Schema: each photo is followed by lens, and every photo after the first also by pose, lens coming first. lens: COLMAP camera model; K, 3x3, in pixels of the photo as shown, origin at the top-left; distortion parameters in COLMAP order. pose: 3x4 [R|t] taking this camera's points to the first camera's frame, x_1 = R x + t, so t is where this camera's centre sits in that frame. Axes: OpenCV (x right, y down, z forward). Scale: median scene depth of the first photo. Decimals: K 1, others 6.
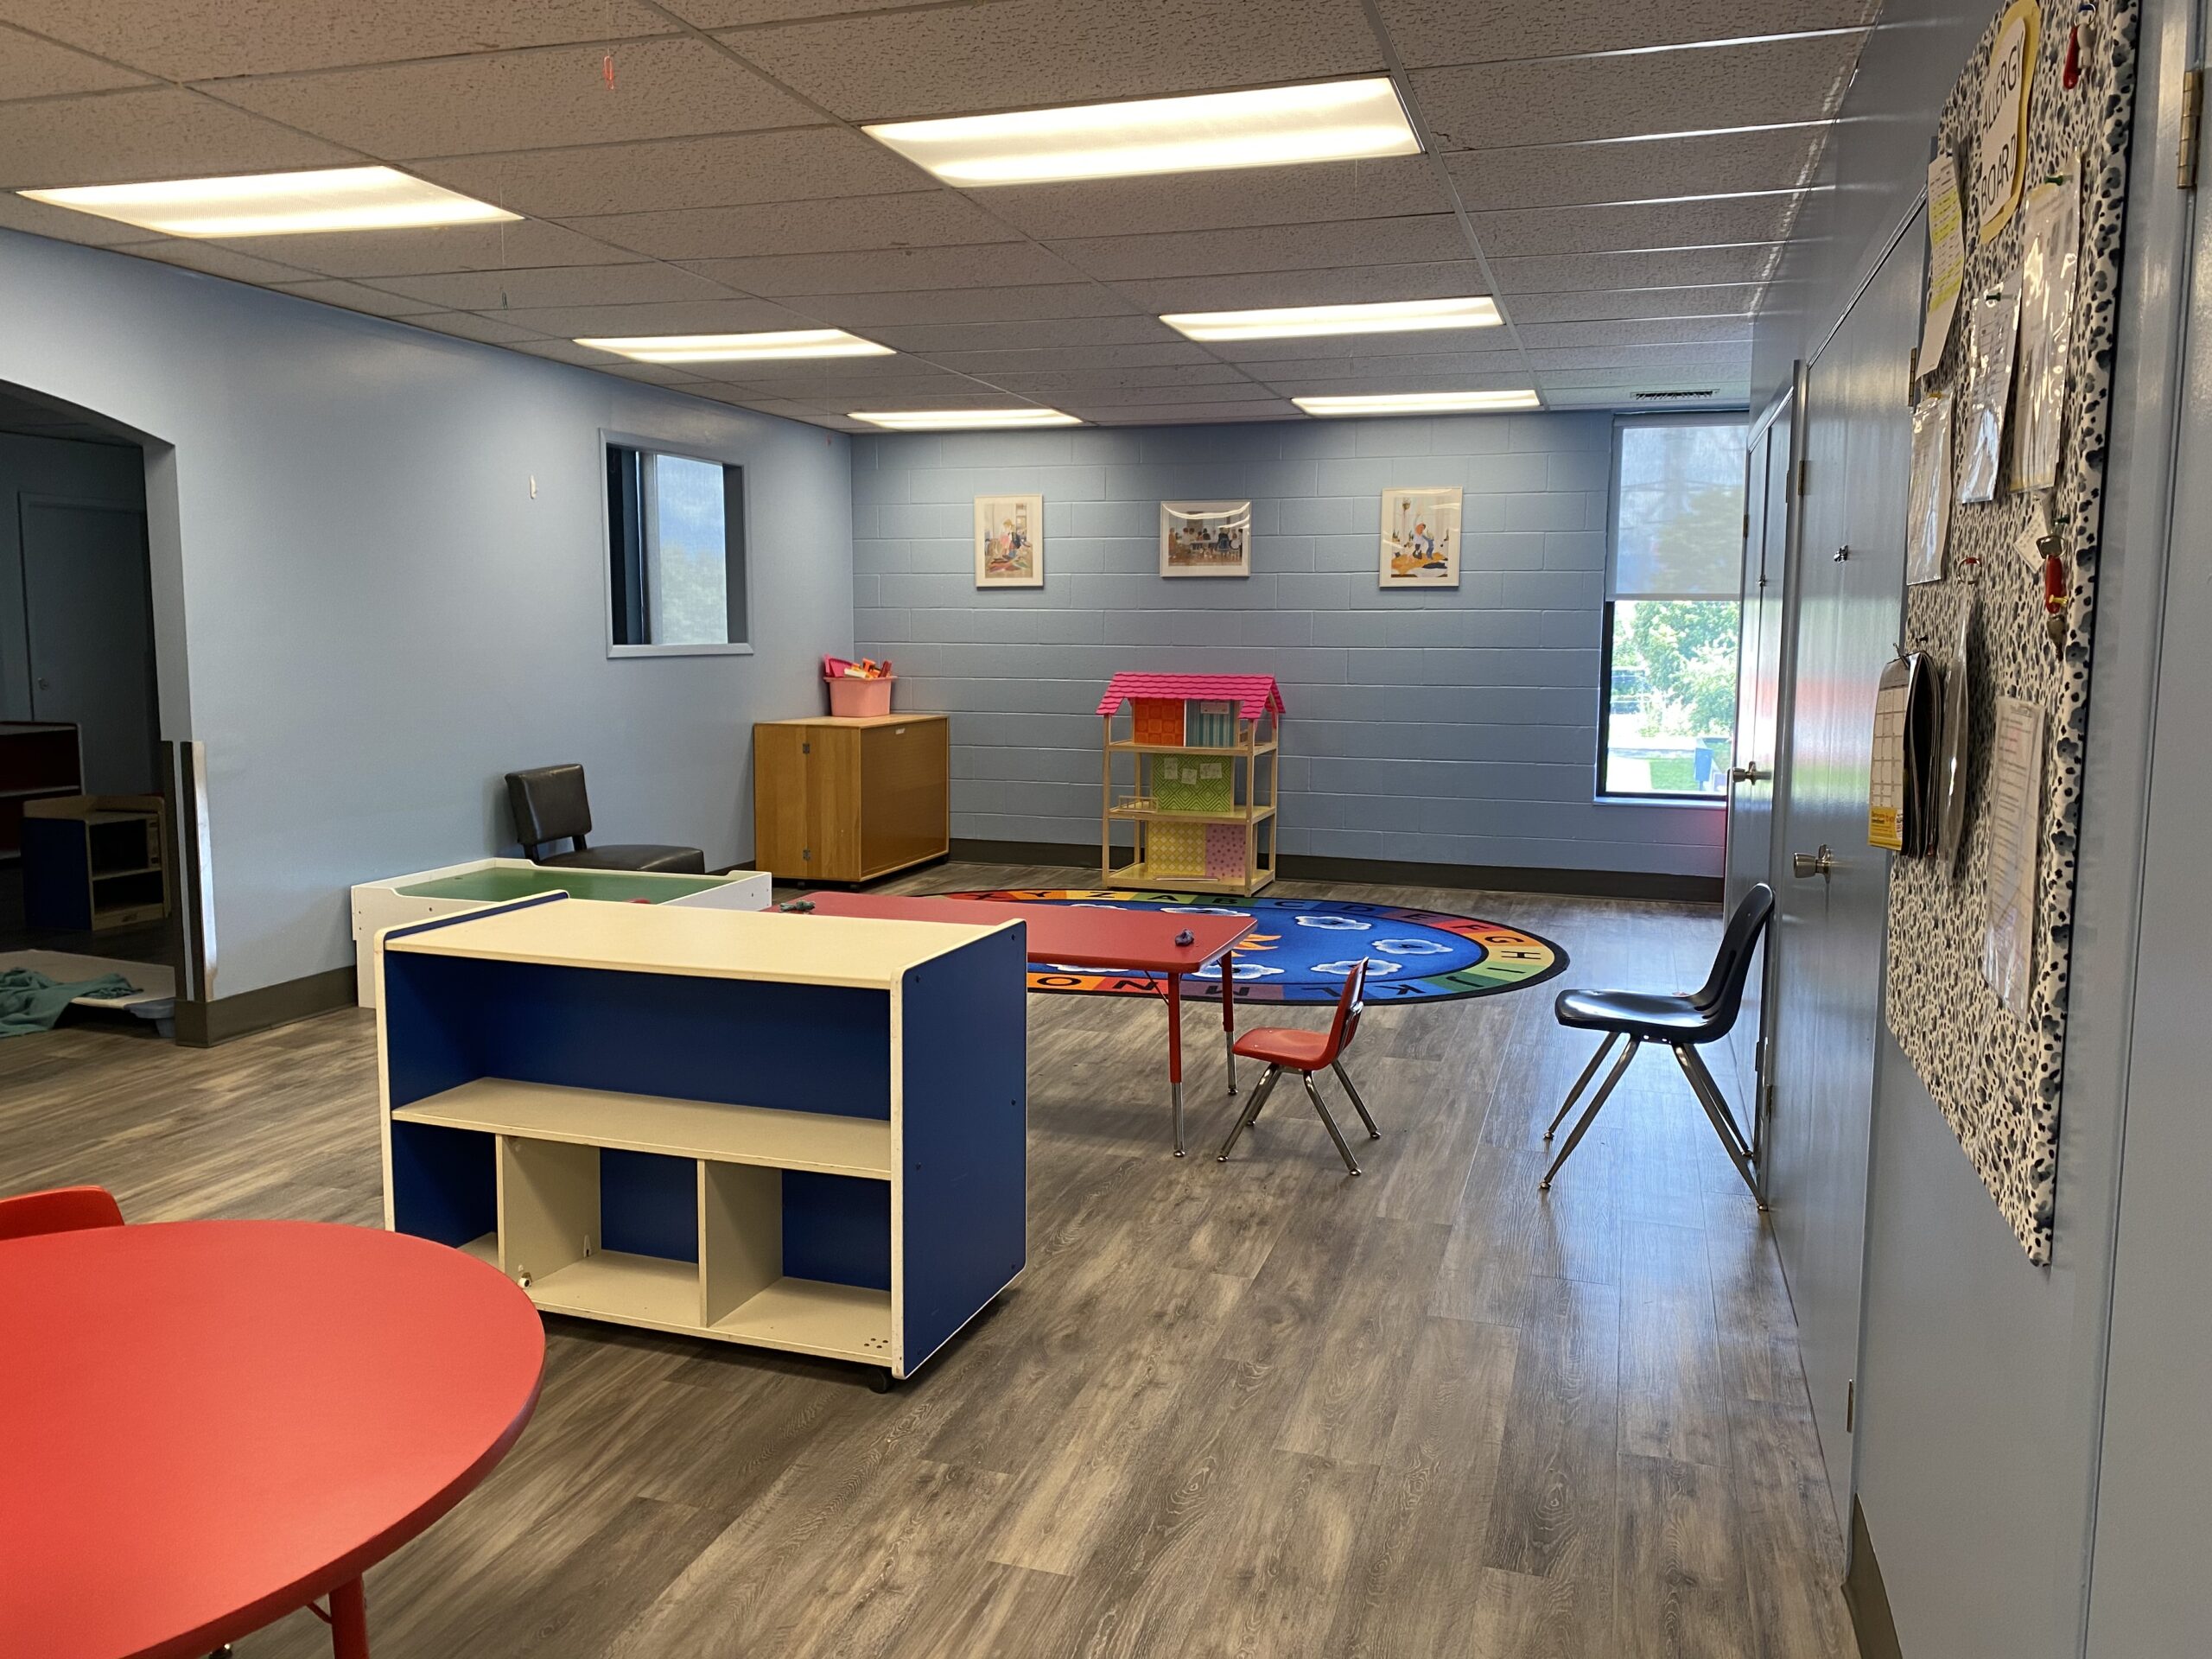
lens RADIAL K [[1684.9, 0, 1112.1], [0, 1684.9, 814.5], [0, 0, 1]] dist [0.002139, -0.017007]
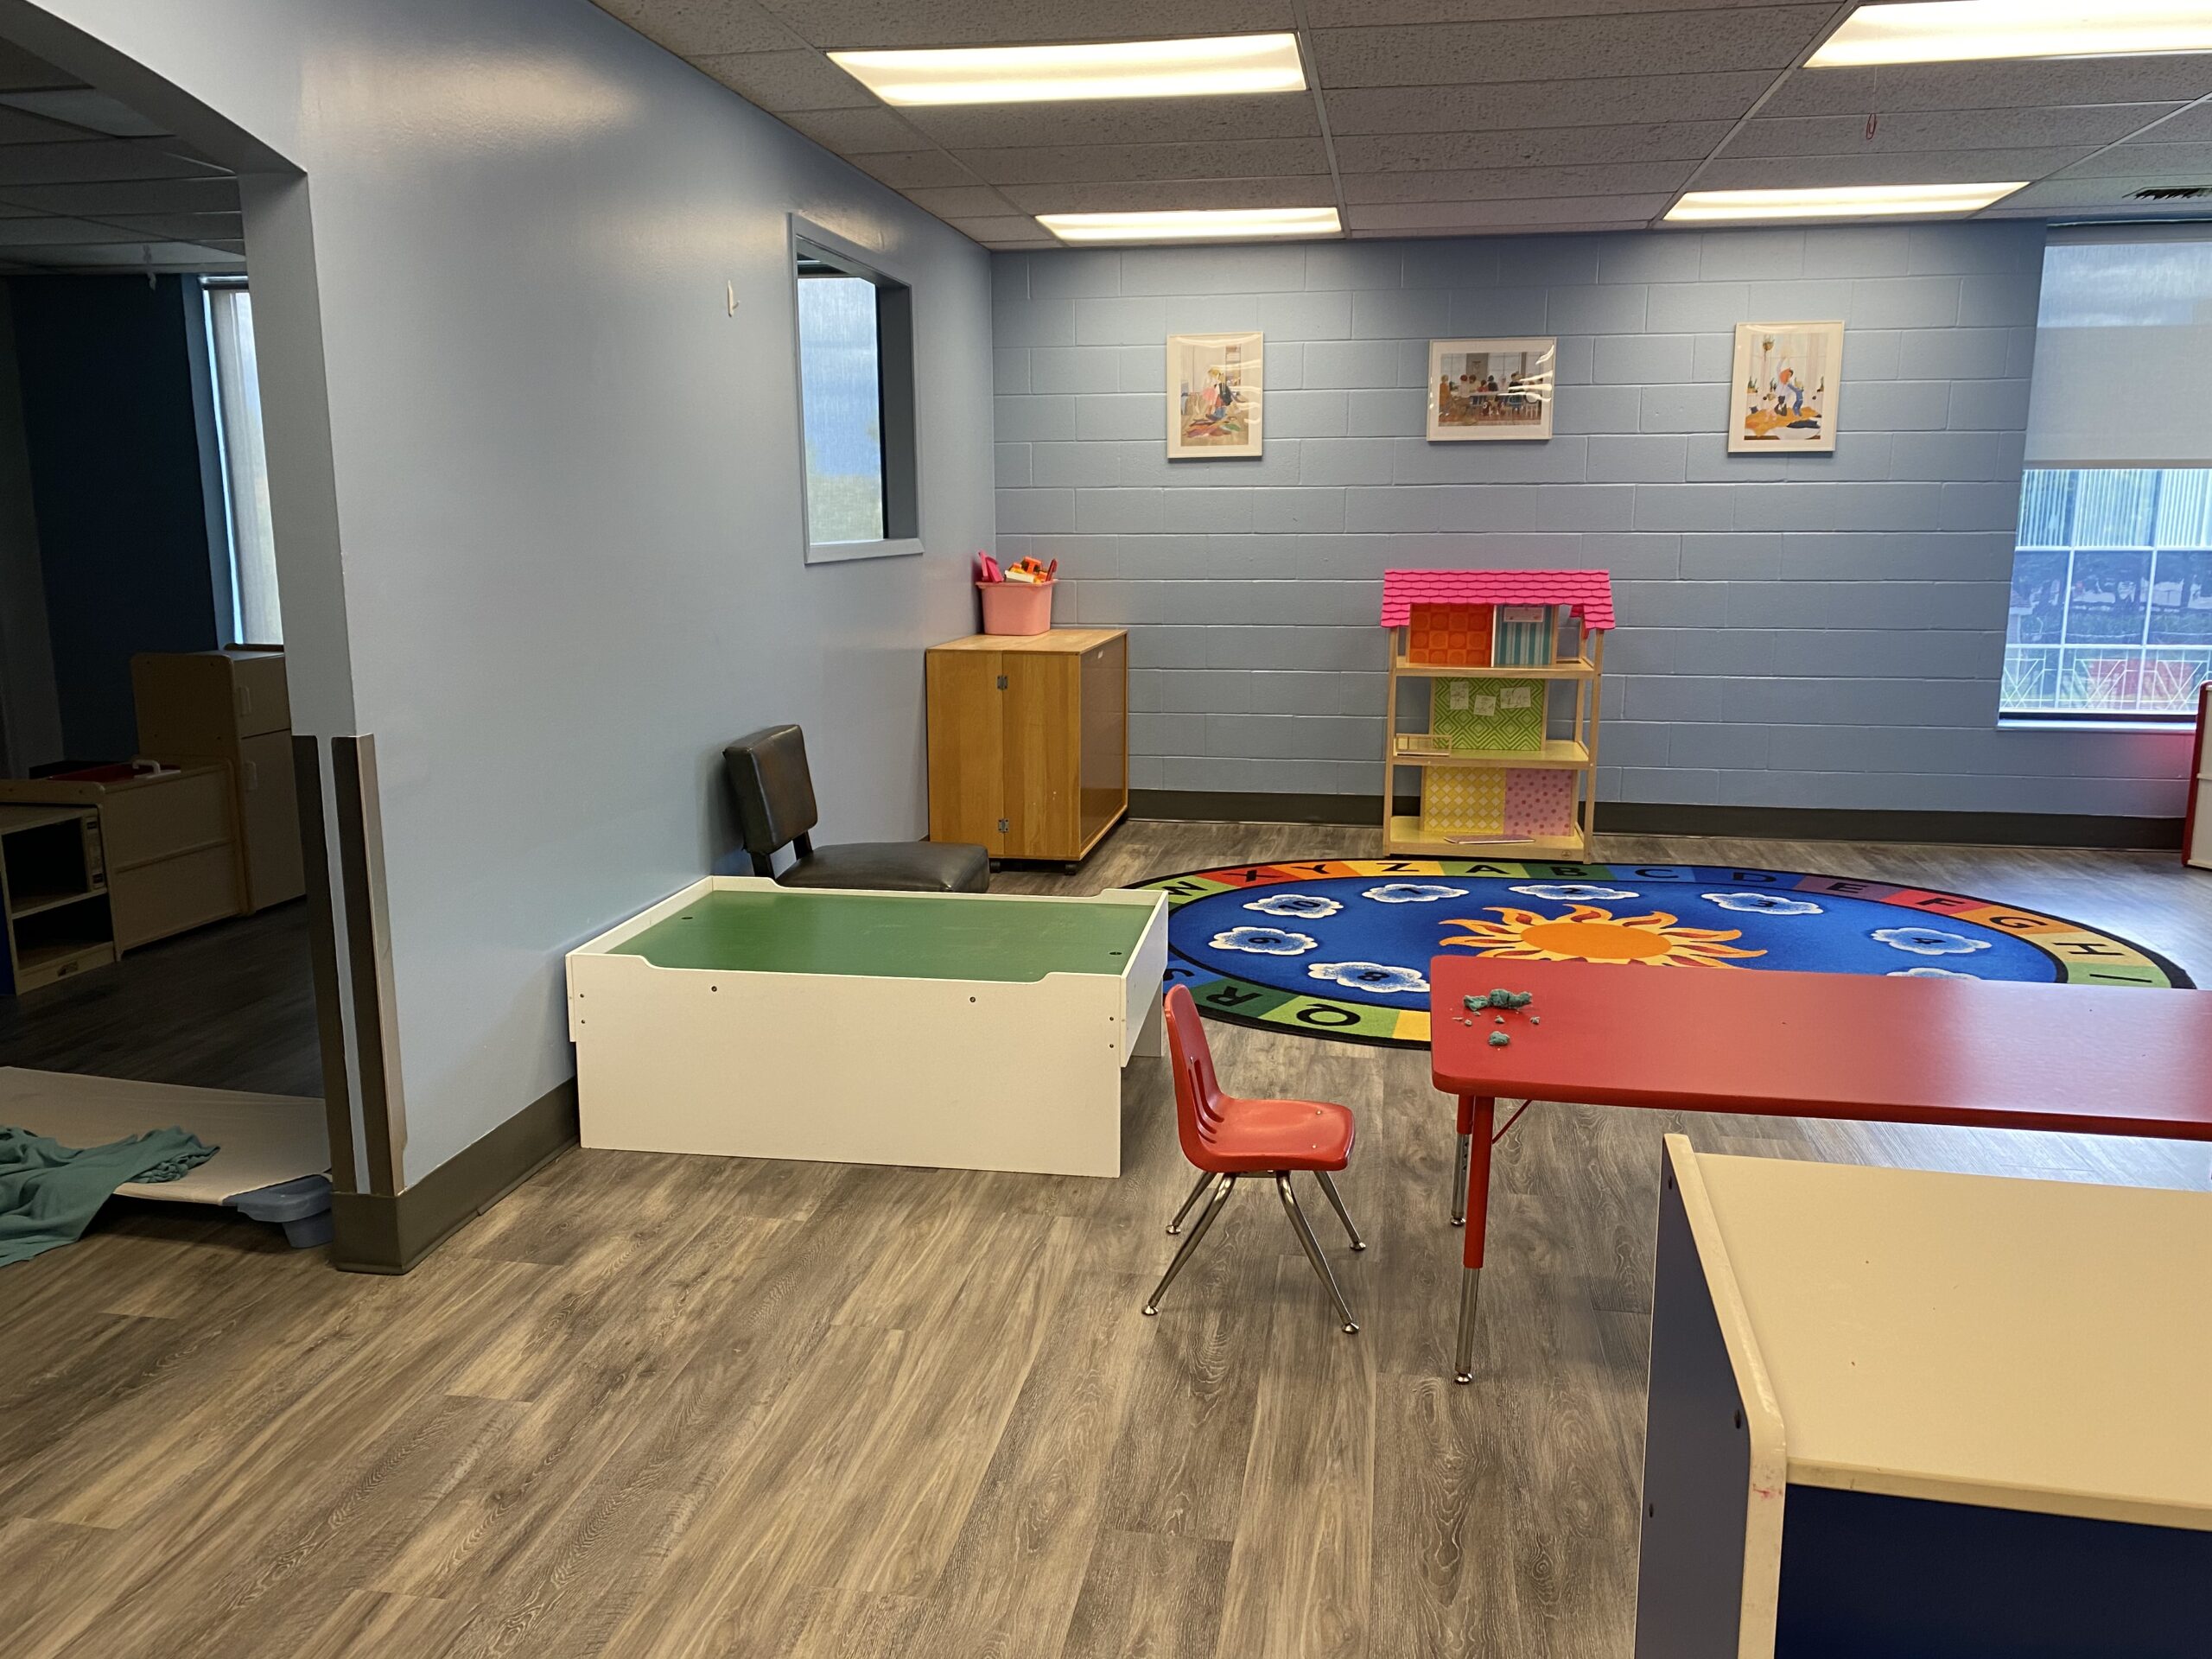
lens RADIAL K [[1684.9, 0, 1097.9], [0, 1684.9, 850.5], [0, 0, 1]] dist [0.002139, -0.017007]
pose [[0.992242, -0.034450, 0.119452, -0.226033], [0.024118, 0.995927, 0.086883, -0.028351], [-0.121959, -0.083328, 0.989031, 0.261341]]
